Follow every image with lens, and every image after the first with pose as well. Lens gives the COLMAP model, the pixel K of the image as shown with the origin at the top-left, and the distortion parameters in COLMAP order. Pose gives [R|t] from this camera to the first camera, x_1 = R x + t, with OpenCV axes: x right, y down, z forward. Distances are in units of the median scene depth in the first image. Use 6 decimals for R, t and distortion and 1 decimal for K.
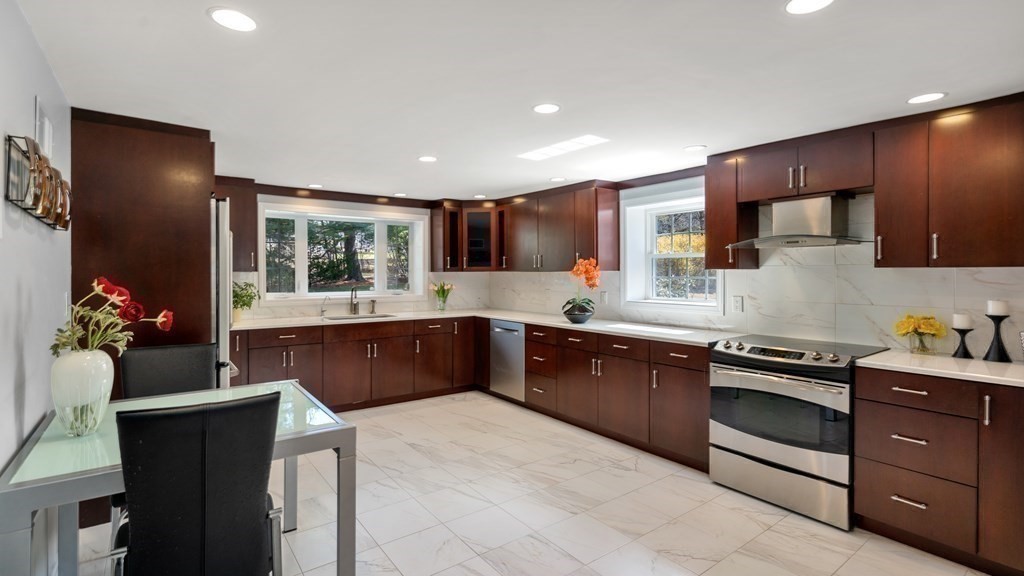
lens RADIAL K [[471.3, 0, 512.5], [0, 471.3, 282.2], [0, 0, 1]] dist [-0.016165, -0.000355]
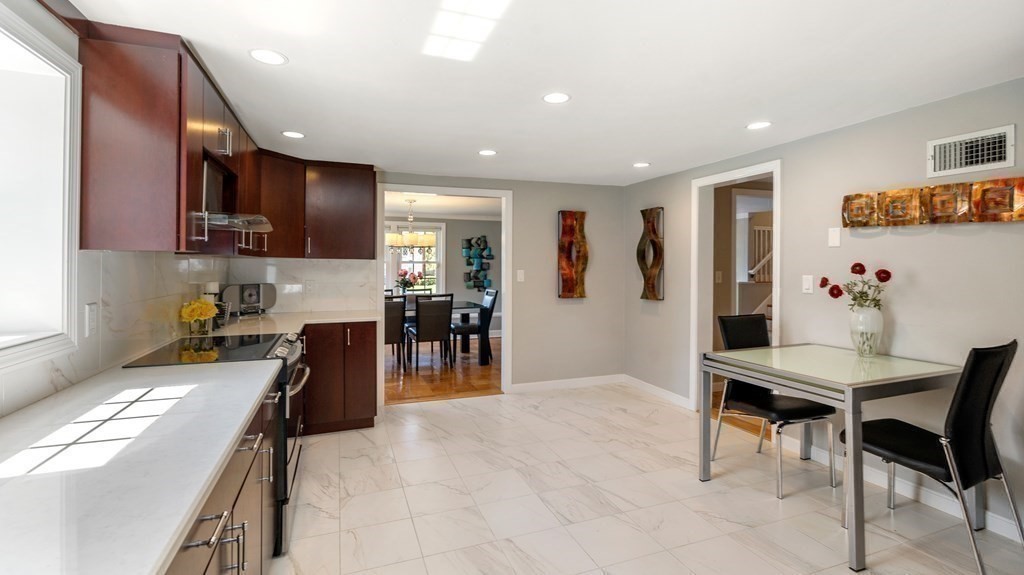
lens RADIAL K [[475.9, 0, 512.2], [0, 475.9, 267.2], [0, 0, 1]] dist [-0.014866, 0.000010]
pose [[-0.954726, -0.002448, 0.297477, -0.070950], [0.004568, 0.999728, 0.022887, -0.013226], [-0.297452, 0.023209, -0.954455, 0.989668]]
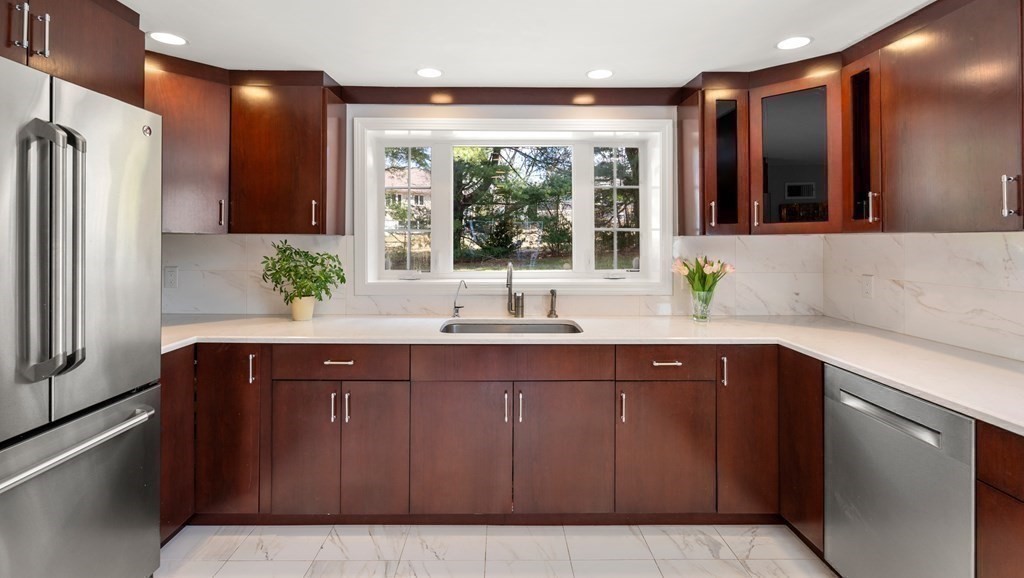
lens RADIAL K [[478.1, 0, 506.9], [0, 478.1, 239.3], [0, 0, 1]] dist [-0.011621, -0.000040]
pose [[0.802827, -0.000686, -0.596211, -0.027673], [-0.013095, 0.999738, -0.018783, -0.007556], [0.596068, 0.022887, 0.802608, 0.590271]]
